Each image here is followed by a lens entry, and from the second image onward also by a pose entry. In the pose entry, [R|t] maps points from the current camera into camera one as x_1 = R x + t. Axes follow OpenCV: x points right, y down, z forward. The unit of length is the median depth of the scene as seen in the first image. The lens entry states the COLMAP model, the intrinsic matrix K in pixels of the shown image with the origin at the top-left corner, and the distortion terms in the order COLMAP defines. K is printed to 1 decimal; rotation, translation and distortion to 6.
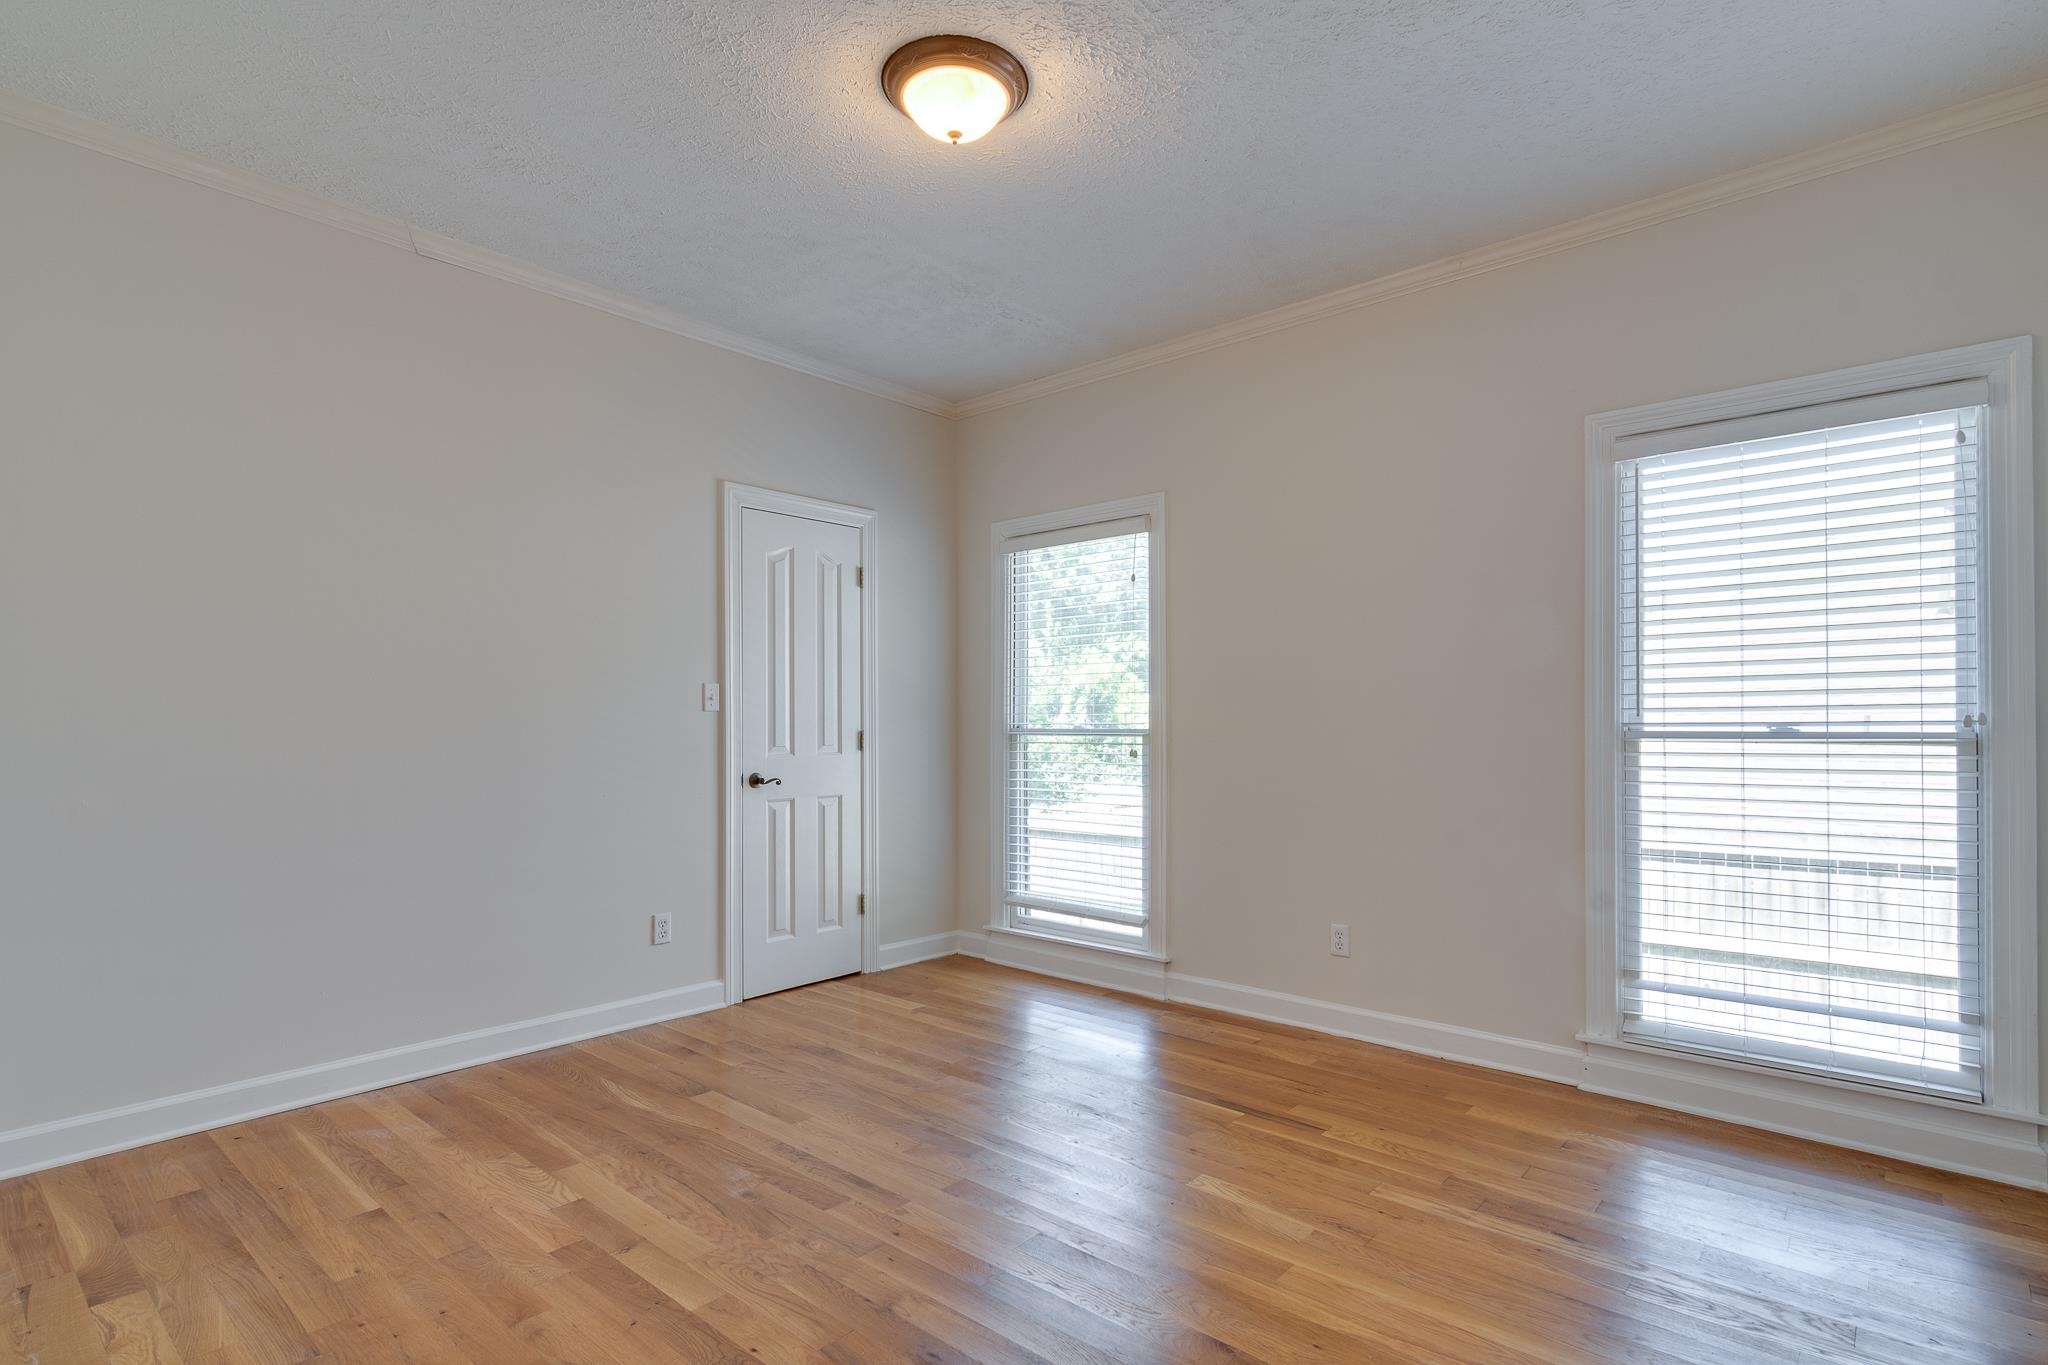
lens RADIAL K [[1001.1, 0, 1023.9], [0, 1001.1, 718.2], [0, 0, 1]] dist [-0.005311, 0.002718]
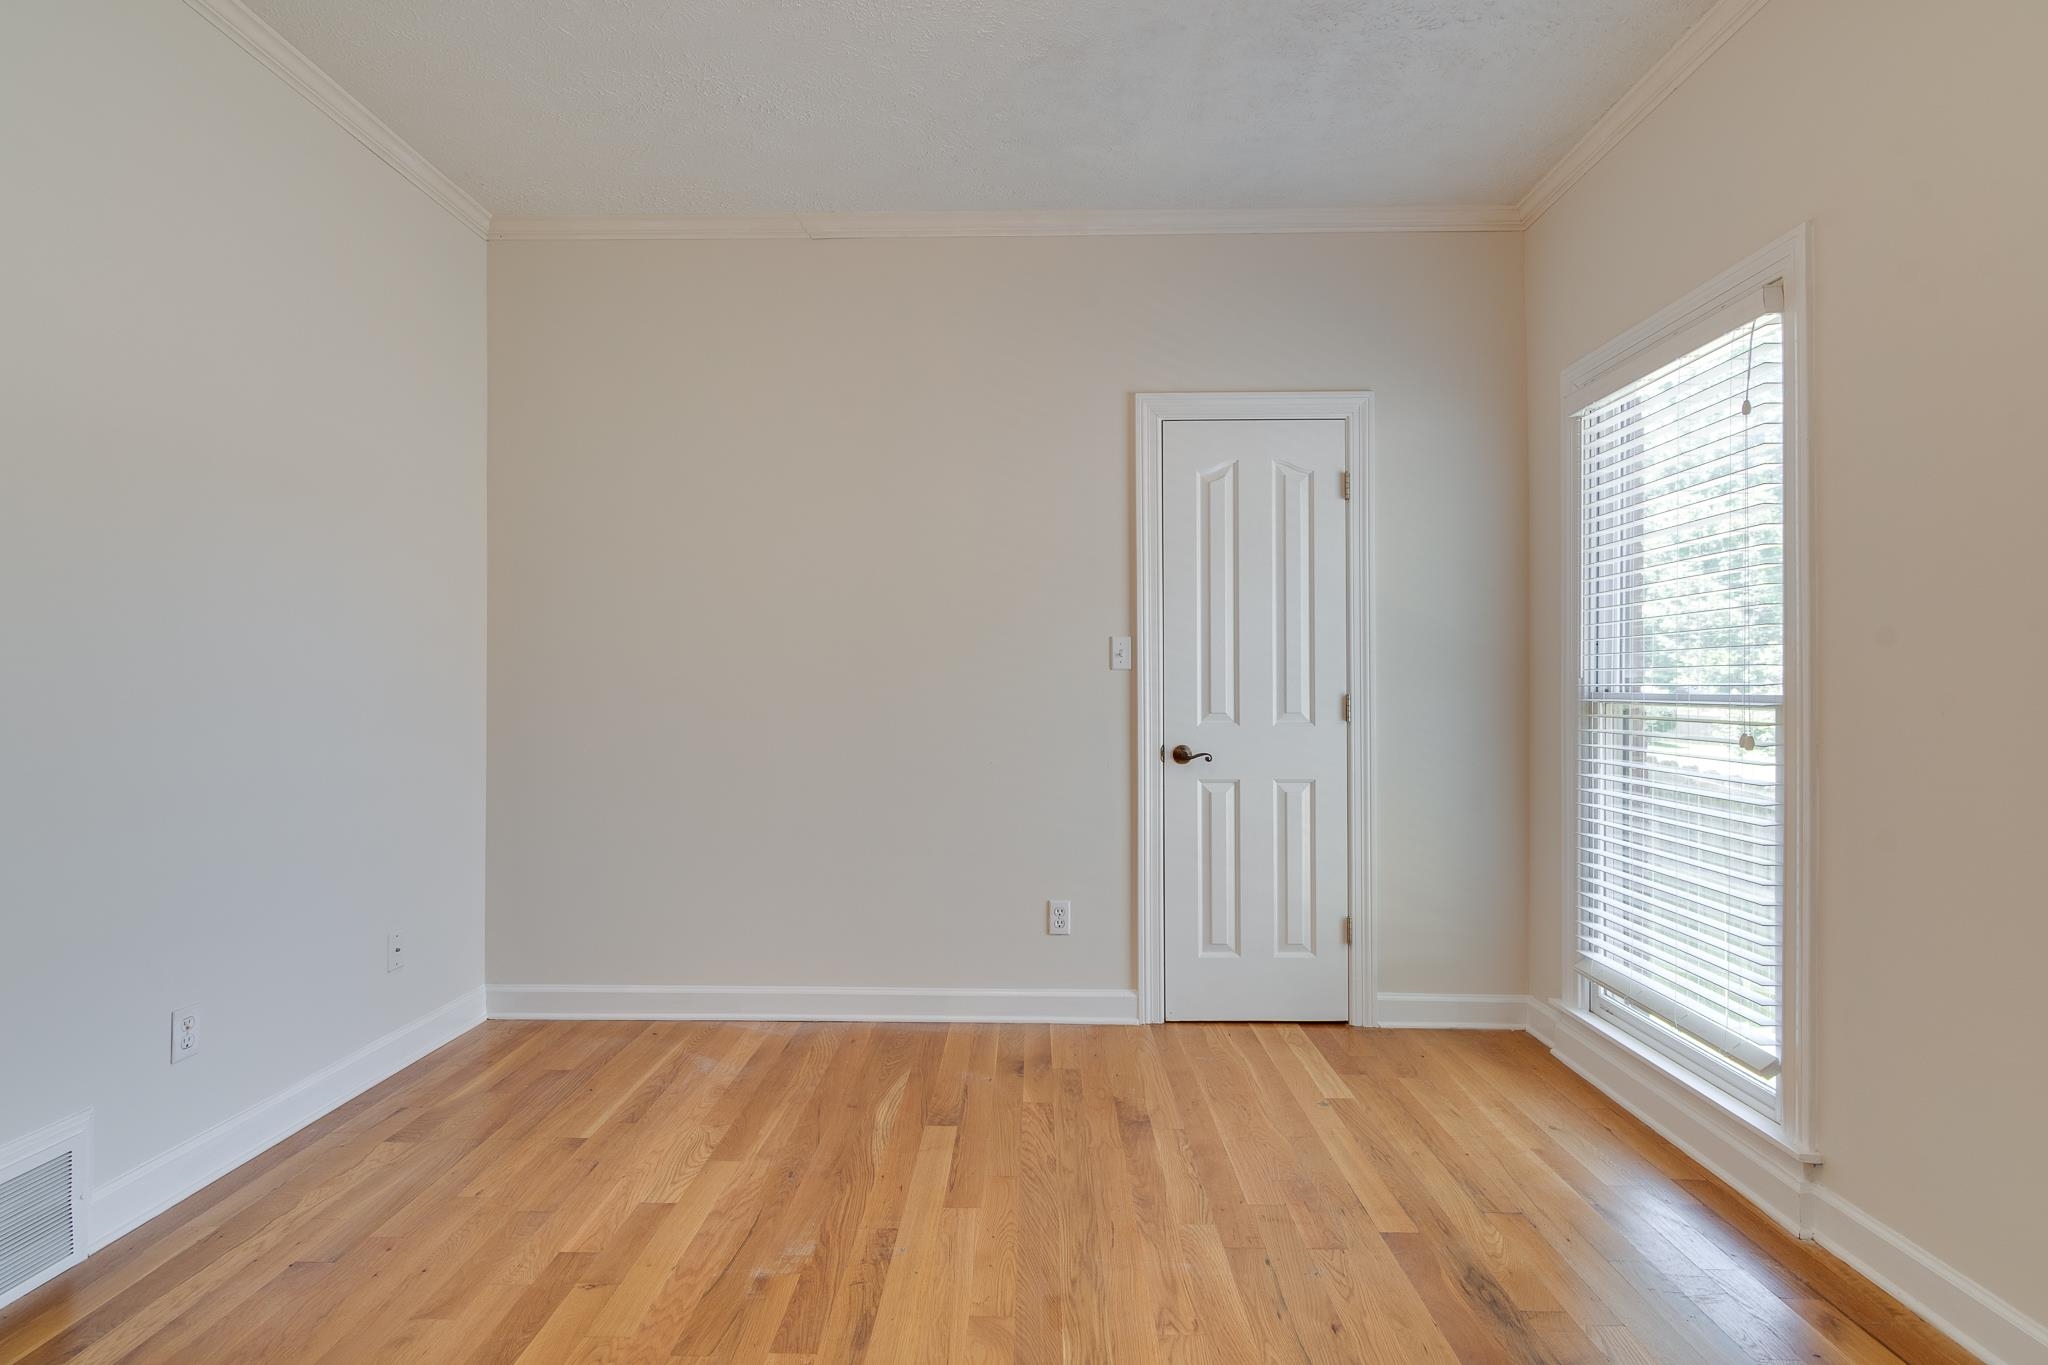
lens RADIAL K [[1001.1, 0, 1028.8], [0, 1001.1, 679.4], [0, 0, 1]] dist [-0.005311, 0.002718]
pose [[0.651516, -0.003207, -0.758628, 0.275161], [0.001764, 0.999995, -0.002712, 0.003610], [0.758633, 0.000429, 0.651519, 0.389301]]
